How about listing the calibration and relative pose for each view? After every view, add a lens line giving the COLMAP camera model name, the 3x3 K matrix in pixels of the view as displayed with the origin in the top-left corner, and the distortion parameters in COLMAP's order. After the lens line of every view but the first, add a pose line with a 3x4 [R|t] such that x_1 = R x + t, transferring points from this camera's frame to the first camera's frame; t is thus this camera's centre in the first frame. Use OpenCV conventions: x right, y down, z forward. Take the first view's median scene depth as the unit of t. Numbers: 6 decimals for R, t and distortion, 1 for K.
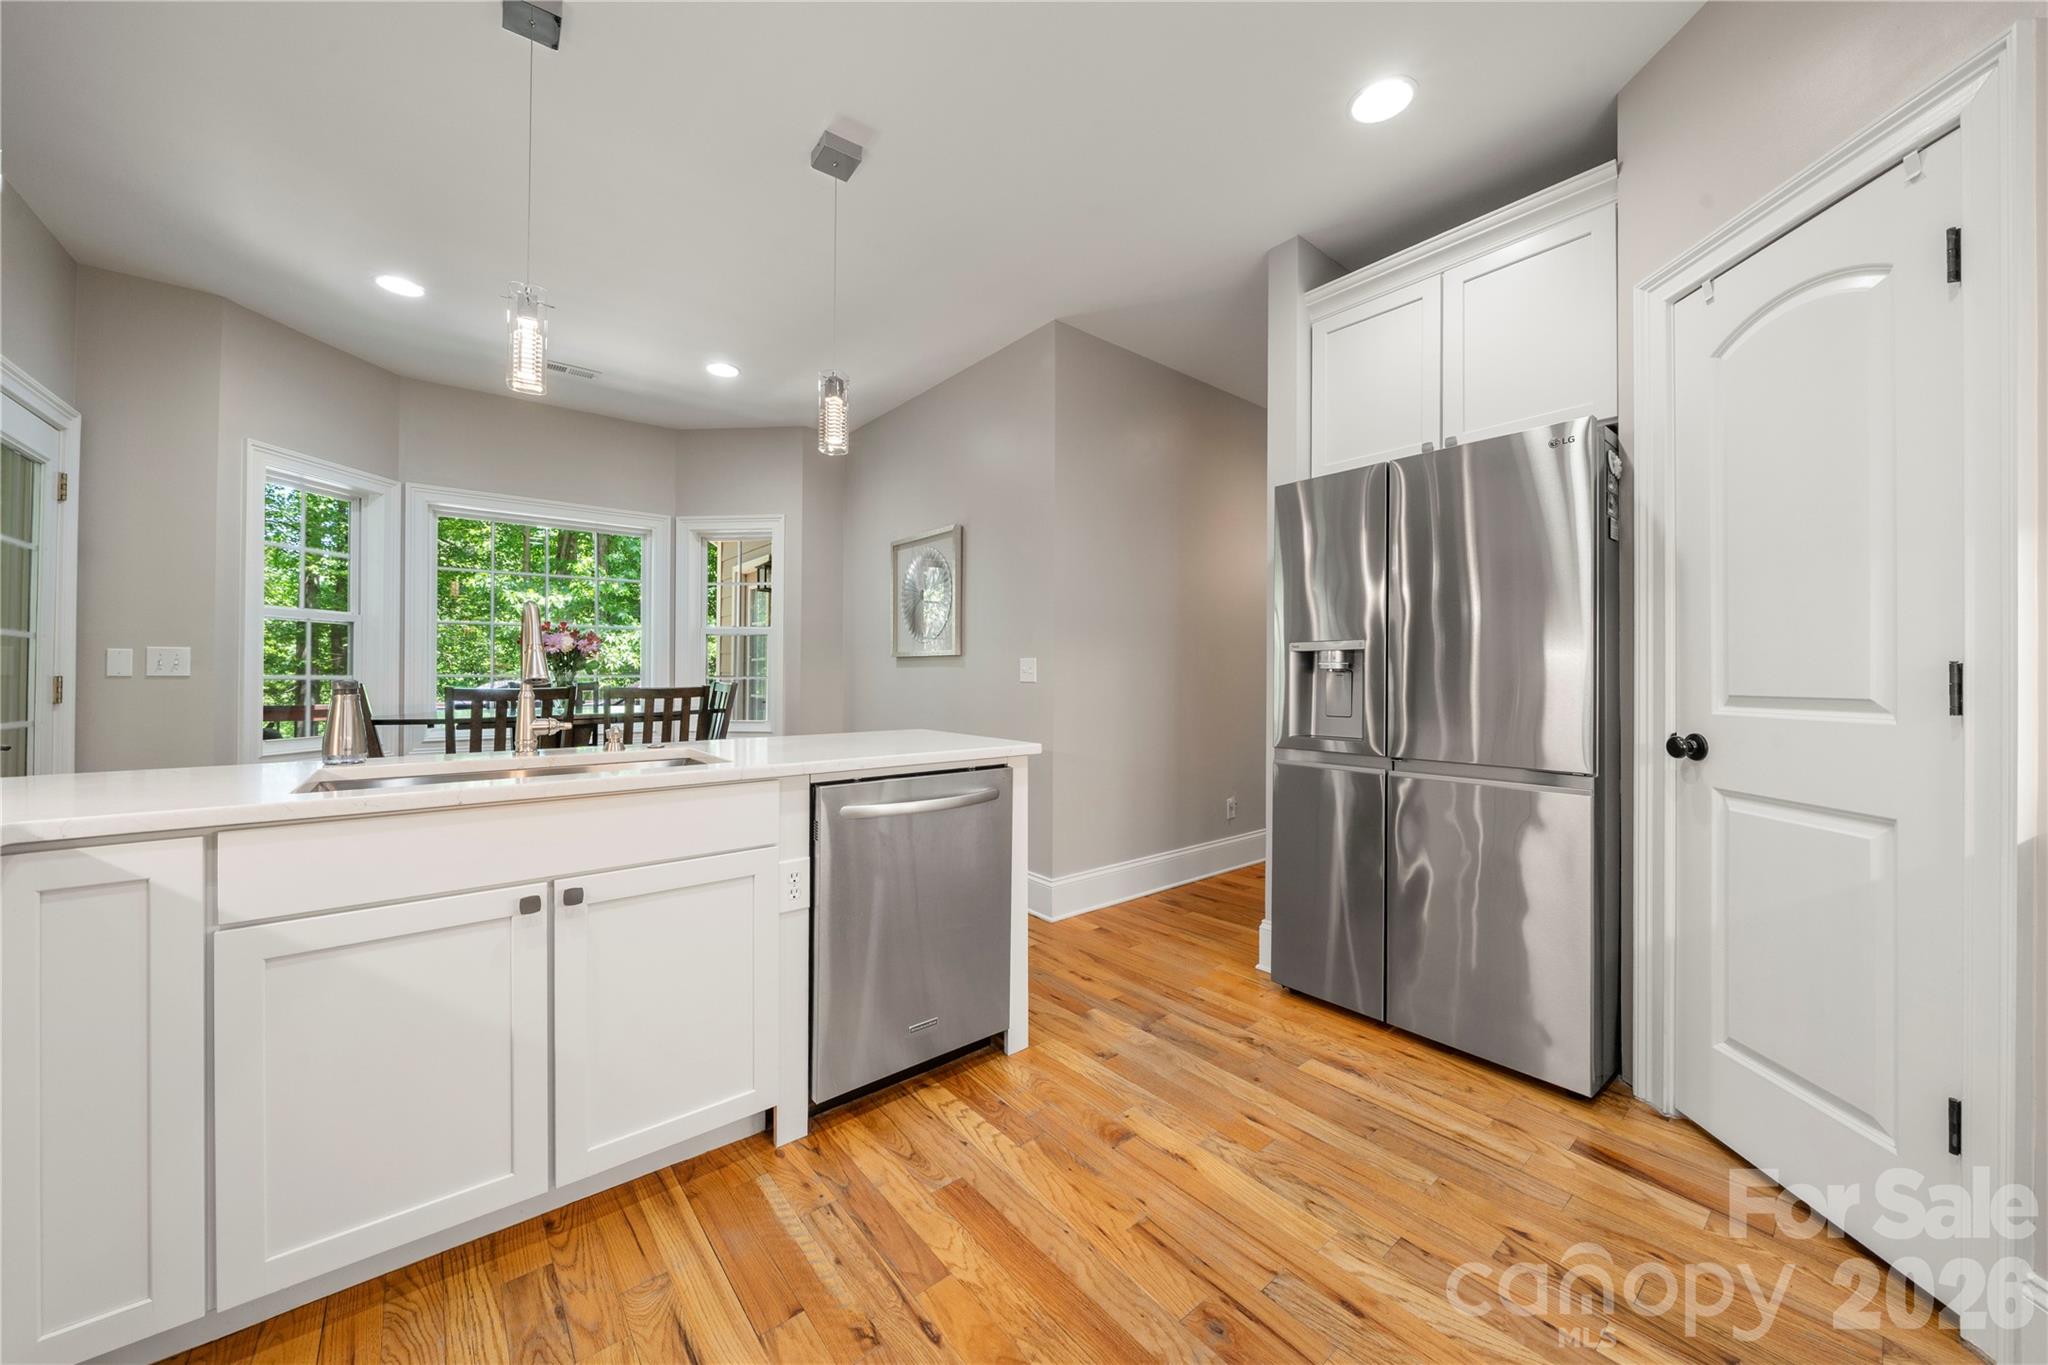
lens RADIAL K [[730.9, 0, 1022.3], [0, 730.9, 688.5], [0, 0, 1]] dist [-0.001658, -0.000019]
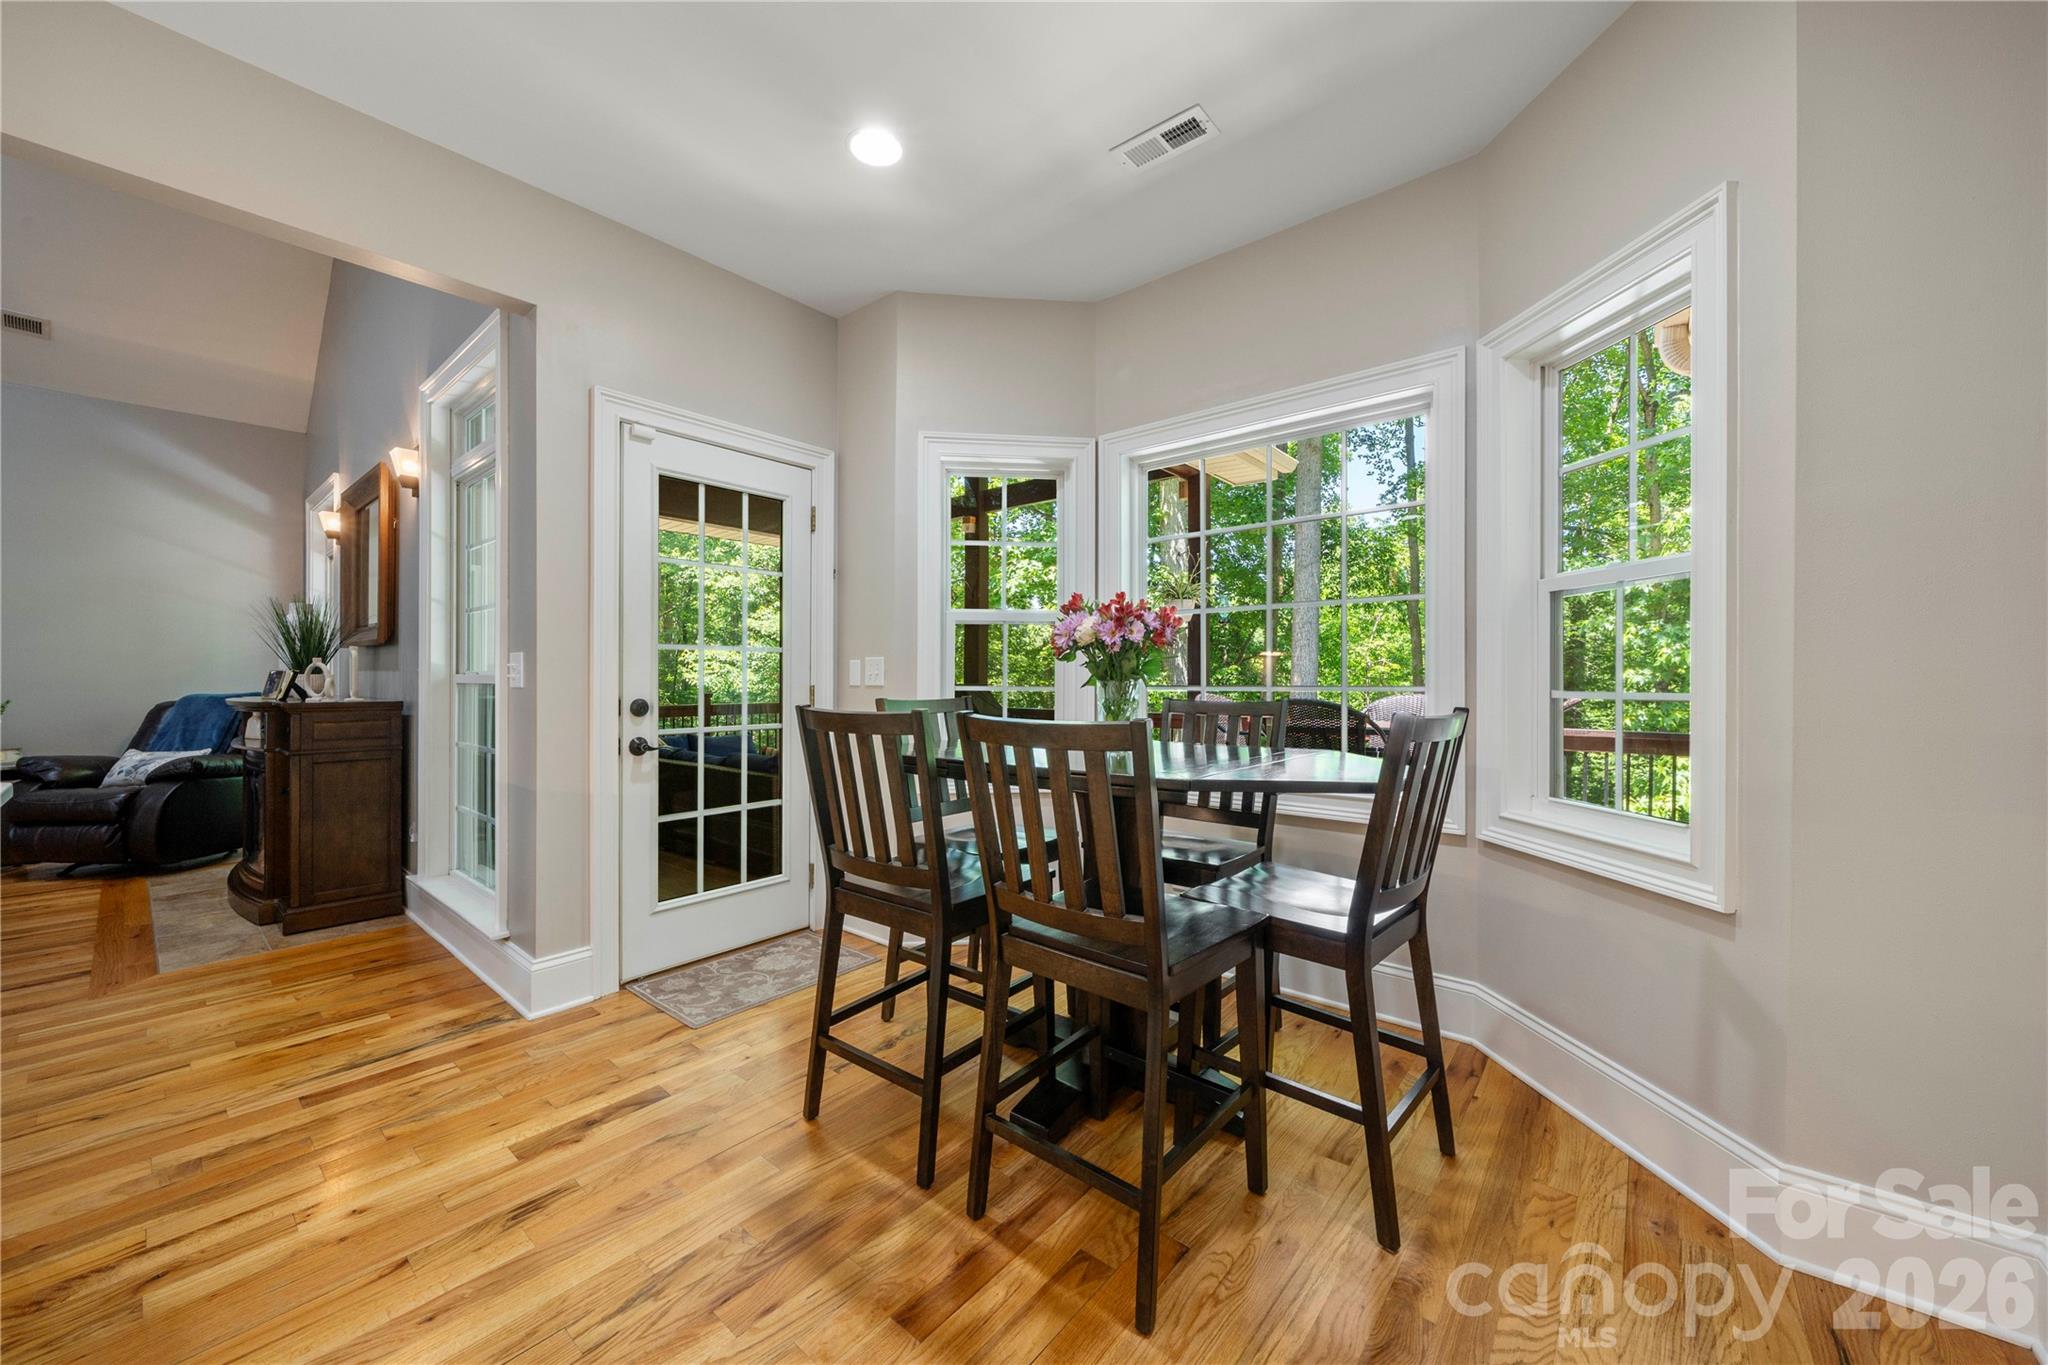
lens RADIAL K [[744.1, 0, 1026.2], [0, 744.1, 687.9], [0, 0, 1]] dist [-0.004973, -0.000282]
pose [[0.191722, 0.004712, -0.981438, -0.087626], [-0.008854, 0.999956, 0.003071, -0.017922], [0.981409, 0.008100, 0.191755, 0.854686]]
